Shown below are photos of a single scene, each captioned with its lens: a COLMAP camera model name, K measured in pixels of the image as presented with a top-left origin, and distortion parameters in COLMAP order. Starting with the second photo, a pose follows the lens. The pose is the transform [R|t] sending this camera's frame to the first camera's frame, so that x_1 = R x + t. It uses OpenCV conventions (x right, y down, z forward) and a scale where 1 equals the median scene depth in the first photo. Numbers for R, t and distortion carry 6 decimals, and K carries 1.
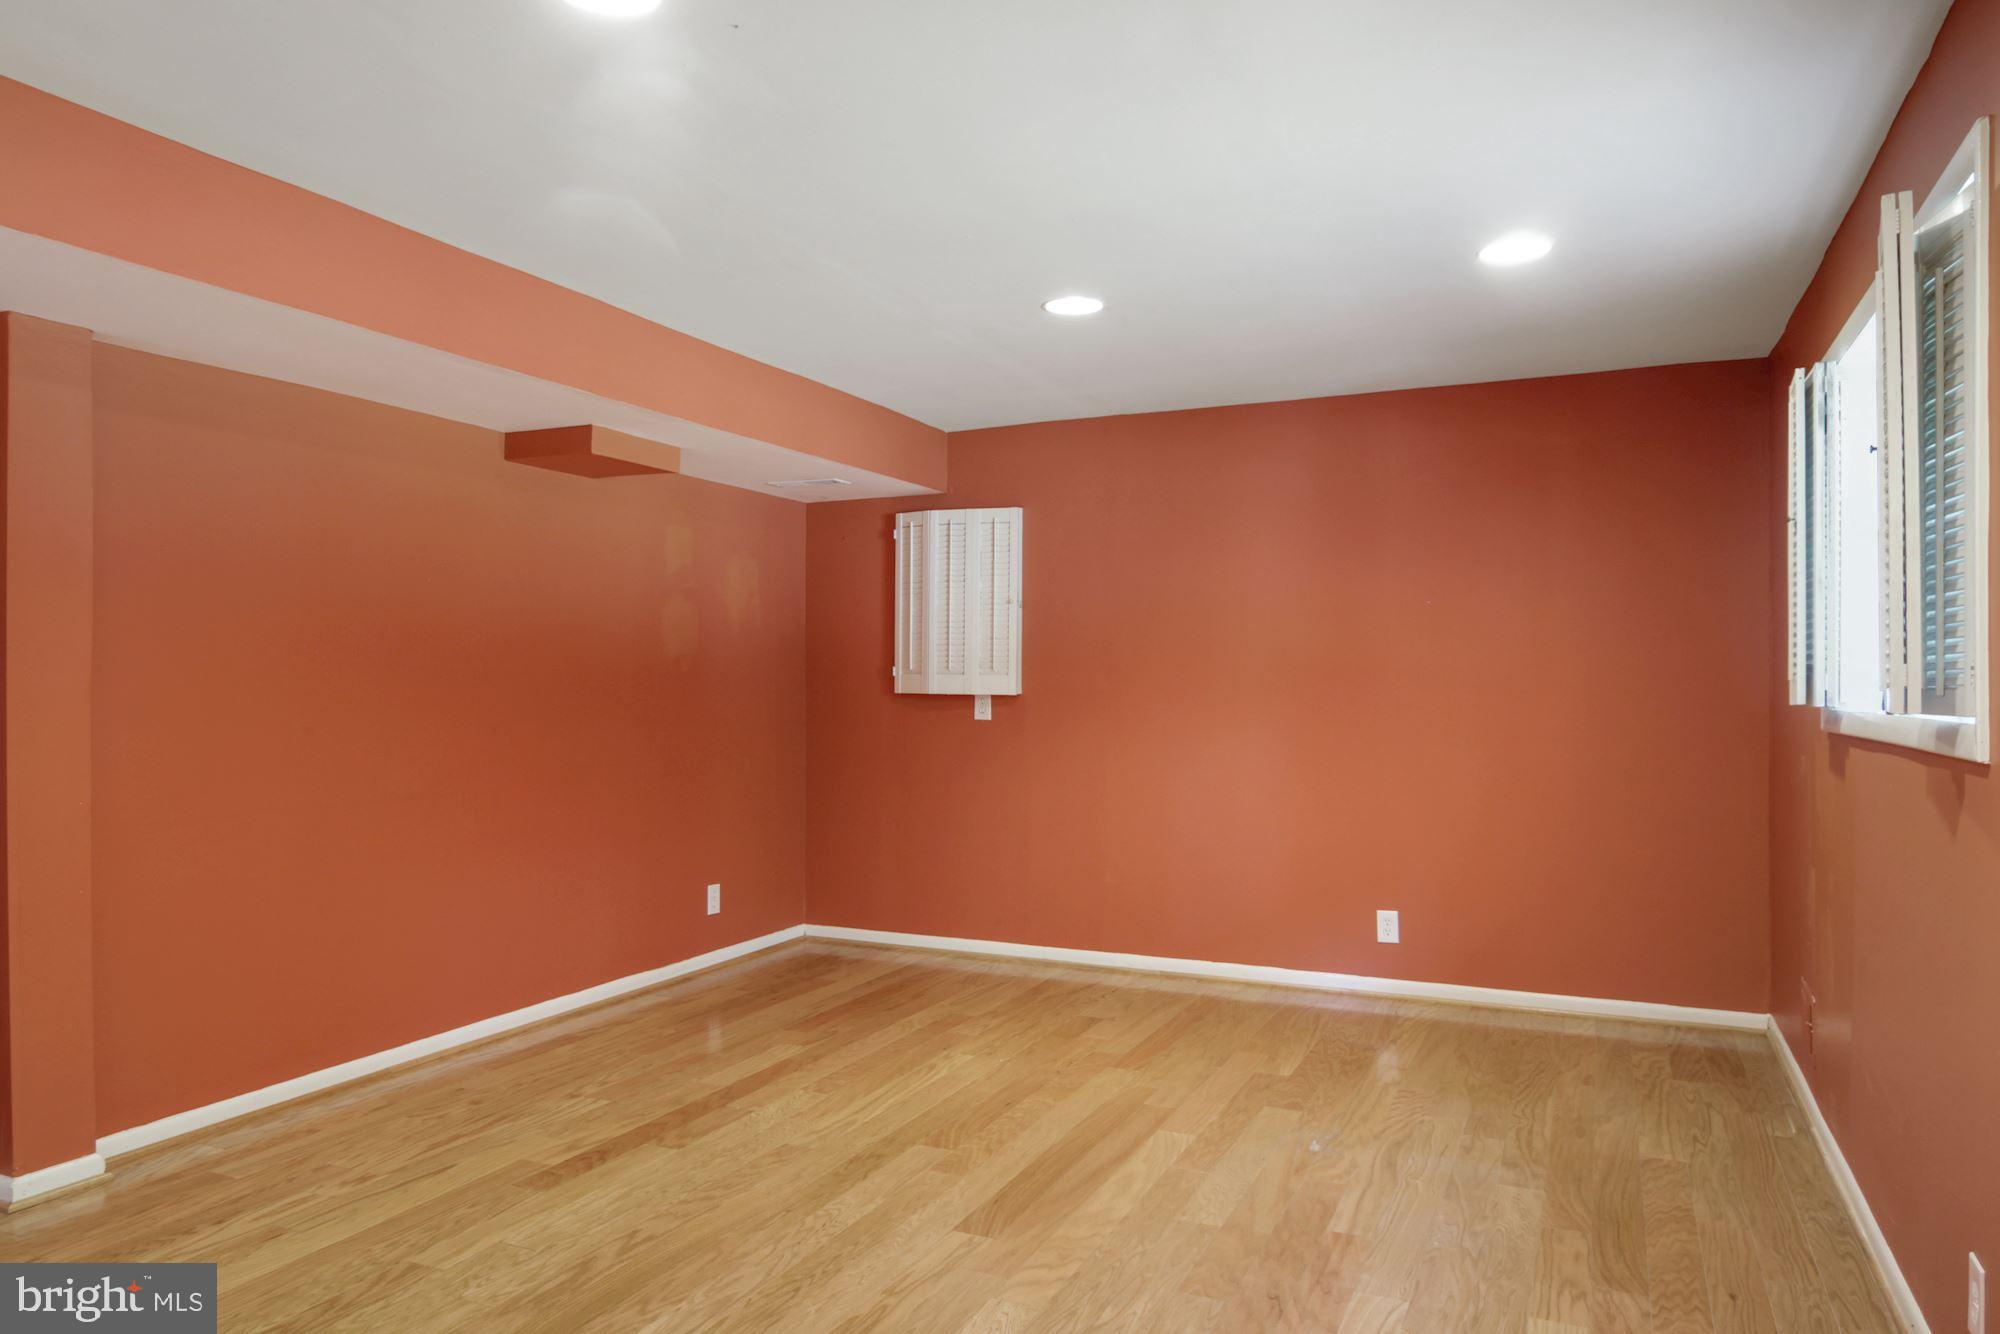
lens RADIAL K [[1271.7, 0, 988.2], [0, 1271.7, 673.7], [0, 0, 1]] dist [-0.009489, -0.003527]
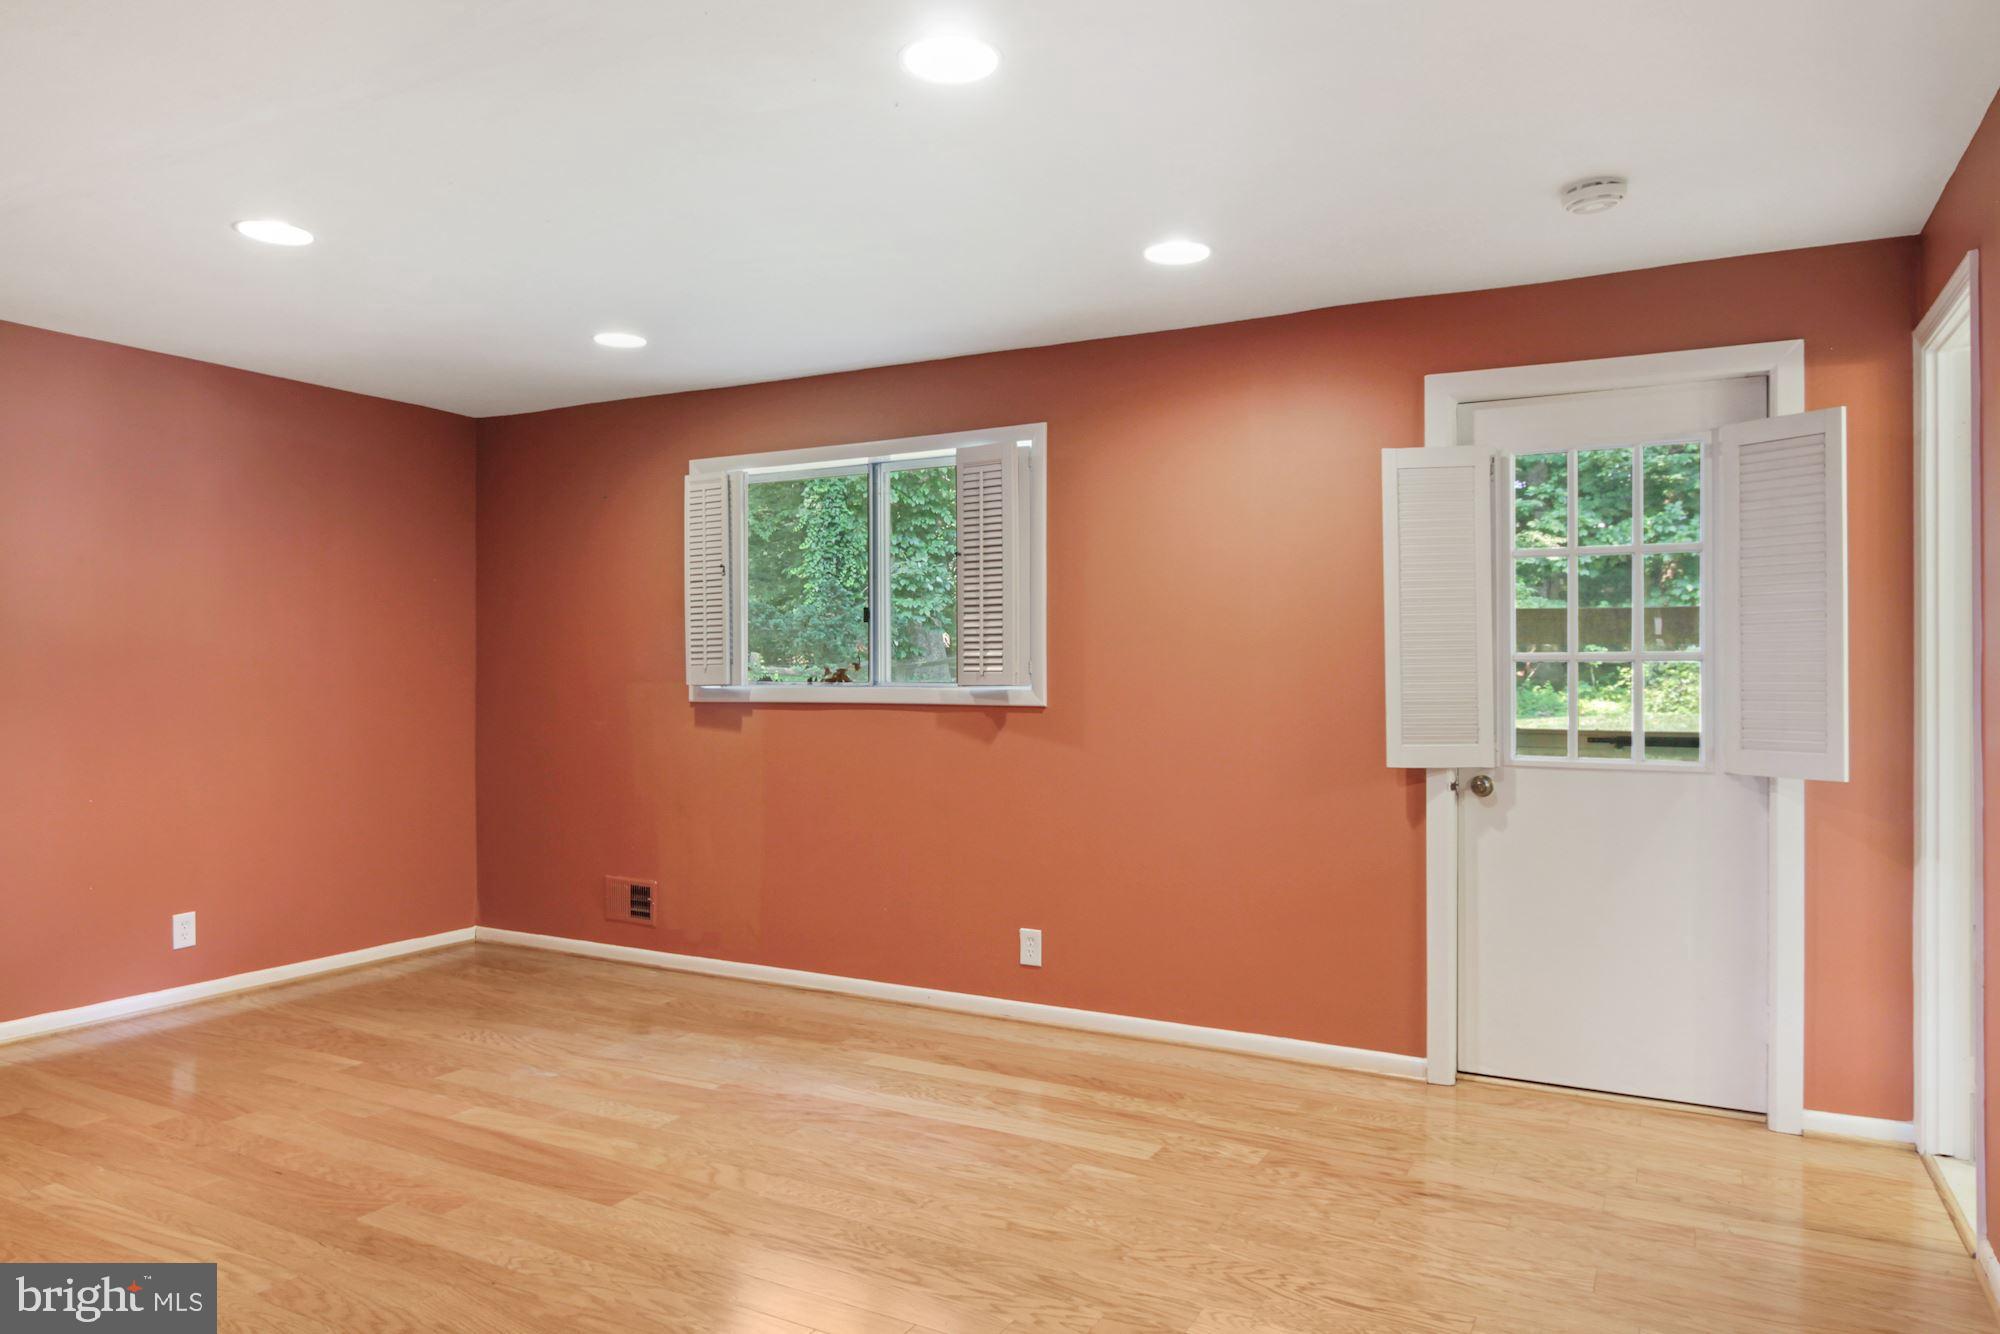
lens RADIAL K [[1271.7, 0, 984.3], [0, 1271.7, 666.4], [0, 0, 1]] dist [-0.009489, -0.003527]
pose [[0.078620, 0.002506, 0.996901, -0.905162], [-0.010692, 0.999941, -0.001670, 0.002723], [-0.996847, -0.010527, 0.078643, 0.554087]]
